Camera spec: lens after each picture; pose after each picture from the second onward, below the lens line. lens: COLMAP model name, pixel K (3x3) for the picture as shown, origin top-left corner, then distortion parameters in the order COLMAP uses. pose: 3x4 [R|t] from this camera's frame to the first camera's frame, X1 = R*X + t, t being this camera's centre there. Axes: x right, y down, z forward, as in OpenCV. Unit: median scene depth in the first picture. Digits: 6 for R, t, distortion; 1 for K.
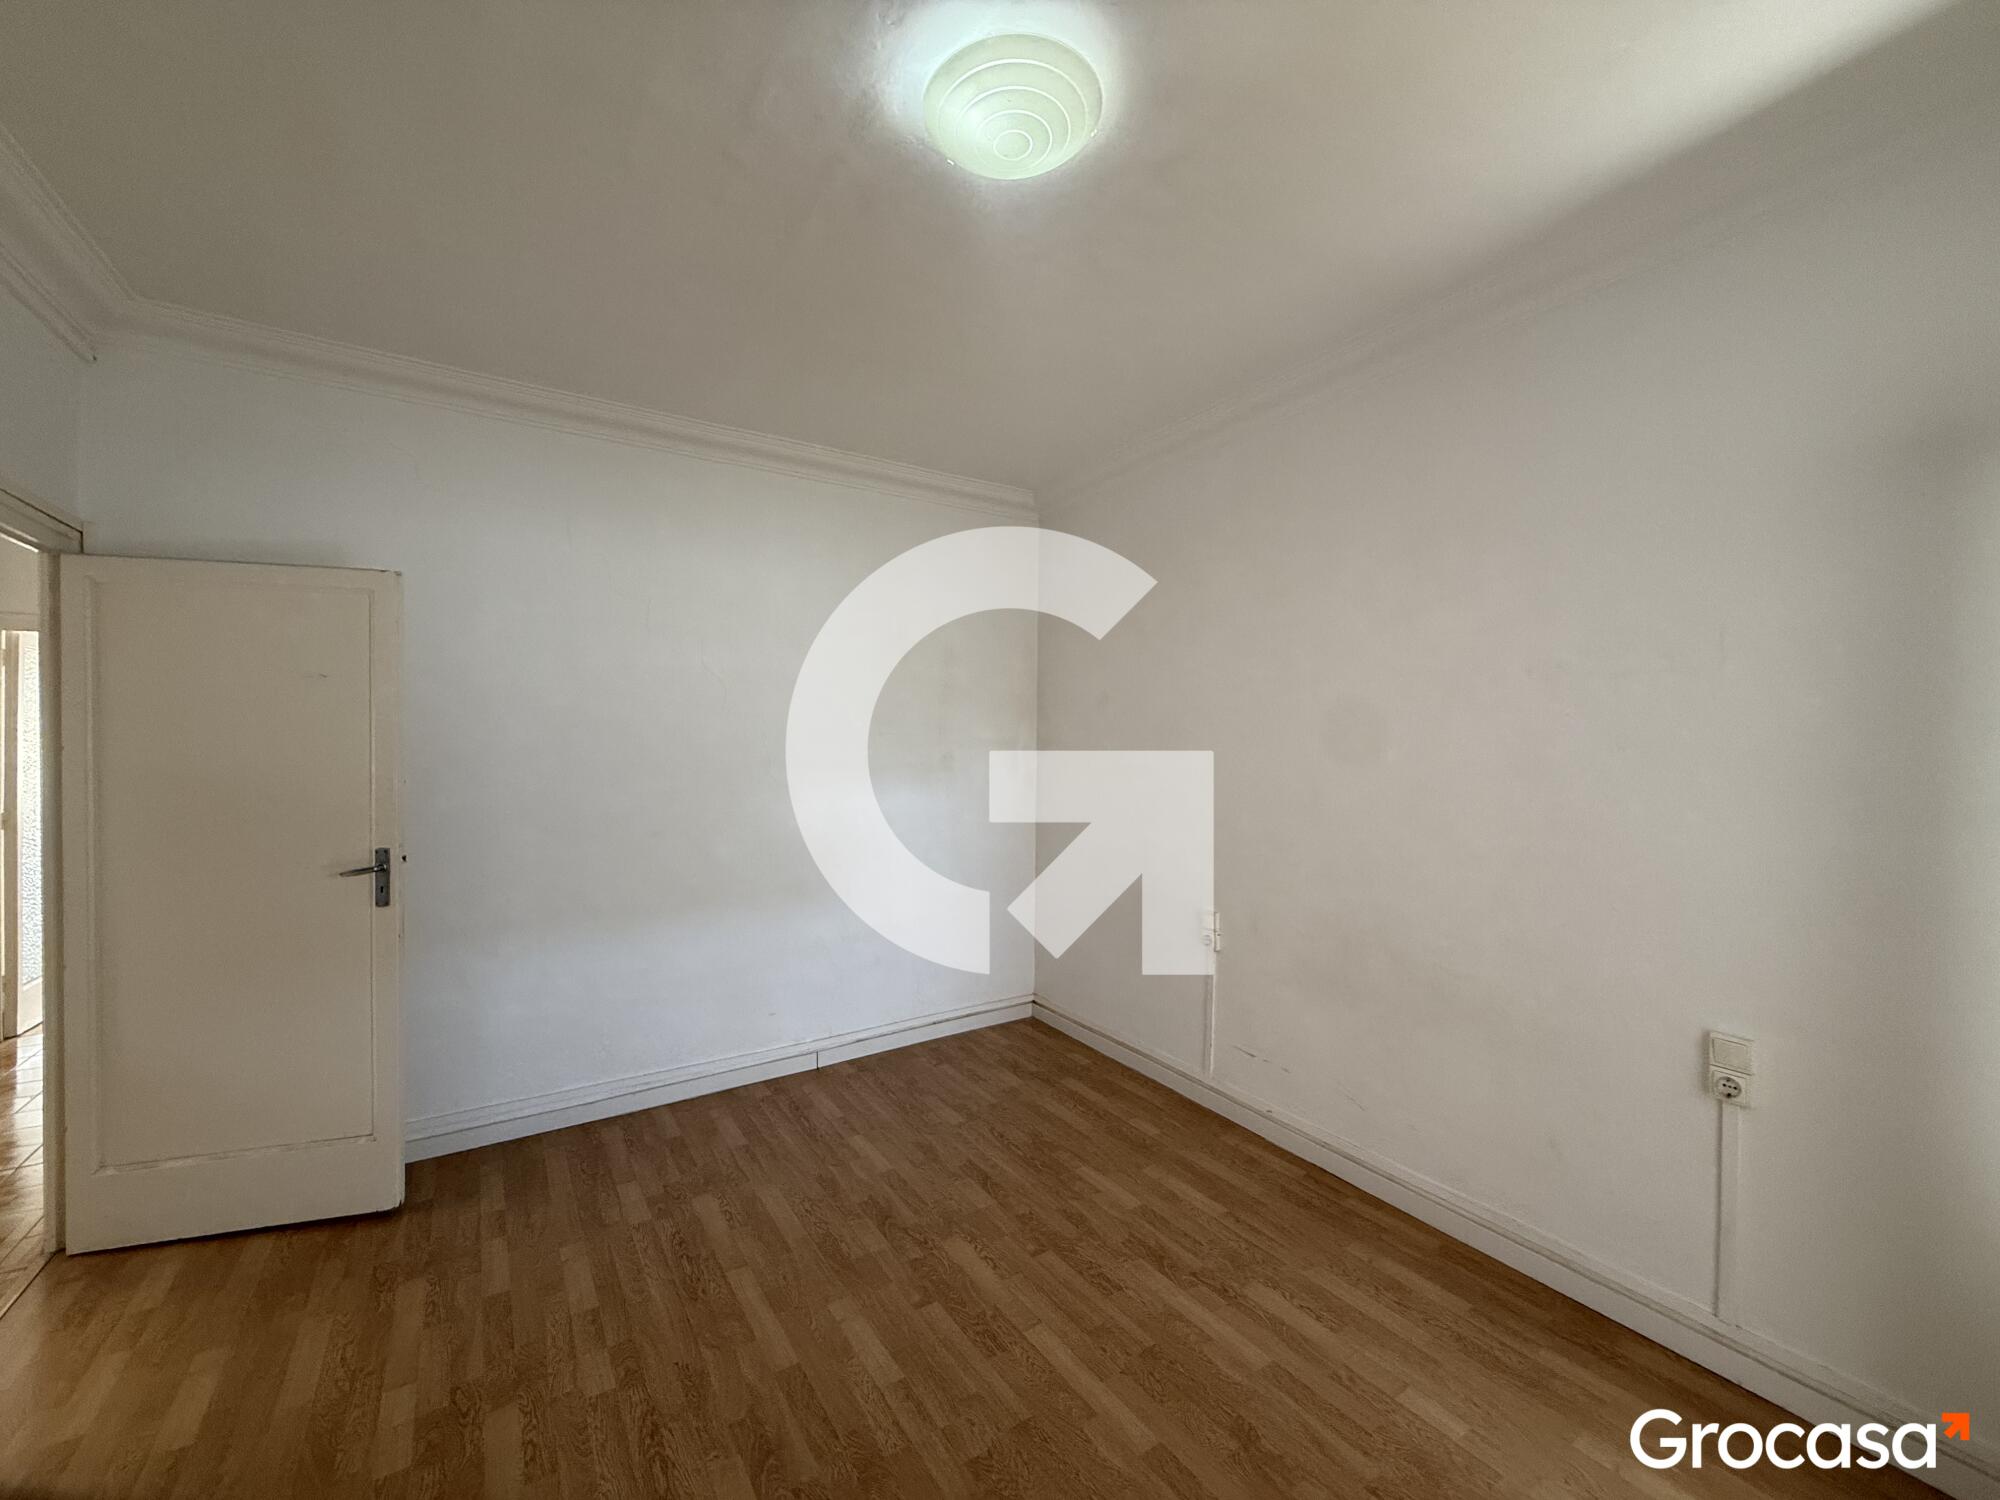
lens RADIAL K [[795.4, 0, 998.2], [0, 795.4, 748.0], [0, 0, 1]] dist [0.000278, 0.000231]
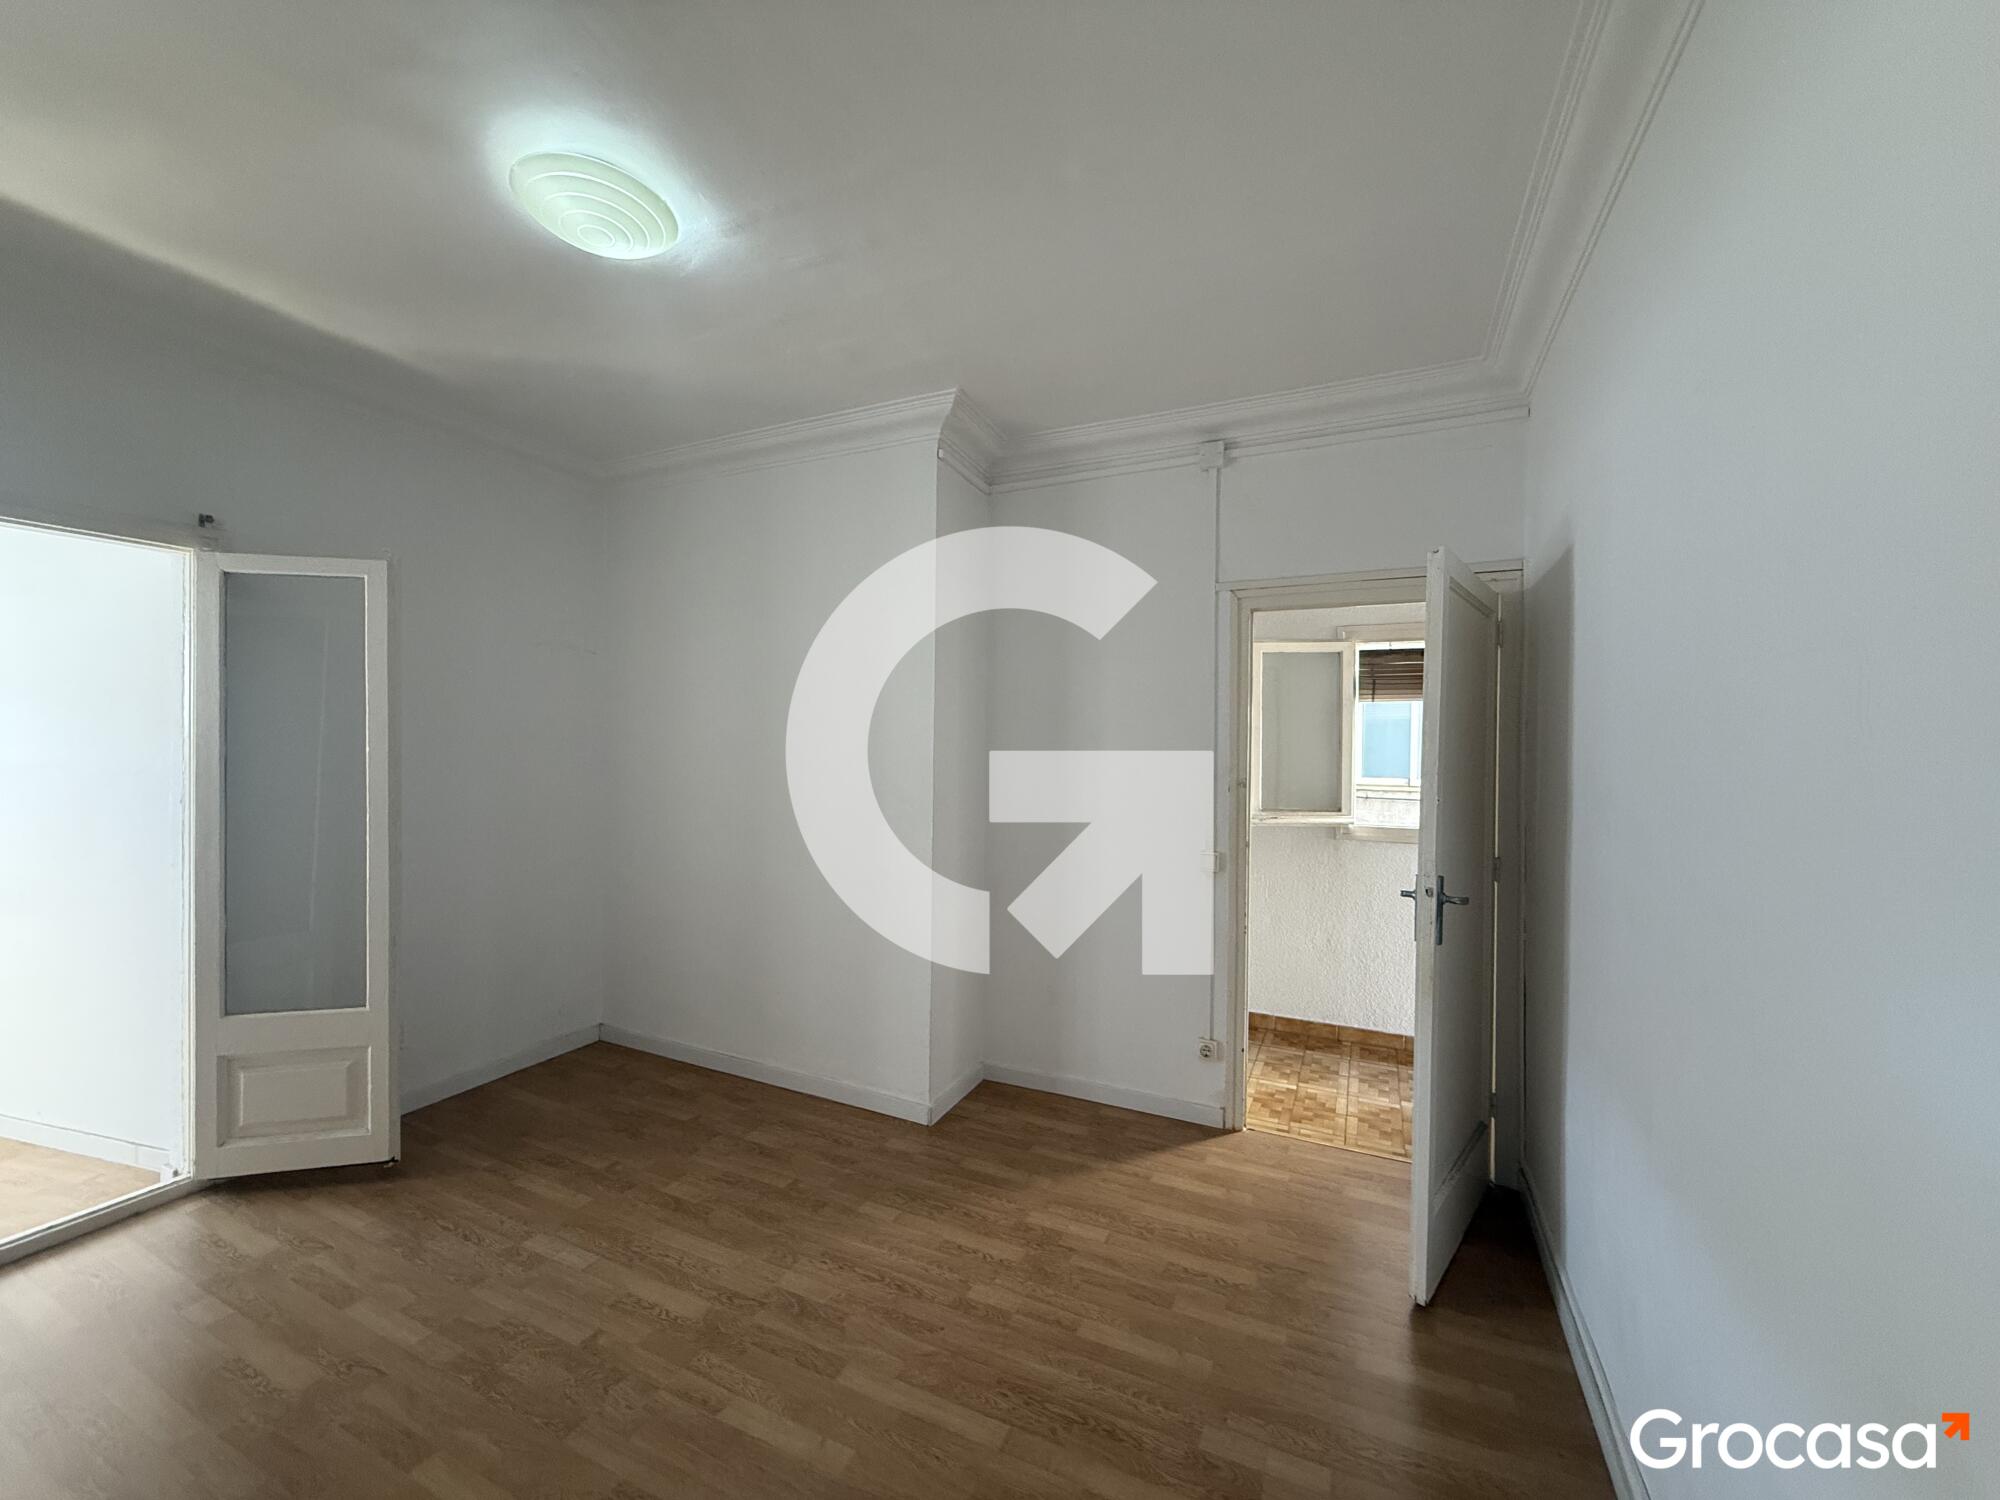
lens RADIAL K [[795.4, 0, 998.2], [0, 795.4, 748.0], [0, 0, 1]] dist [0.000278, 0.000231]
pose [[-0.851719, -0.009460, -0.523914, 0.103023], [-0.014621, 0.999877, 0.005715, -0.015521], [0.523795, 0.012528, -0.851752, 2.015755]]
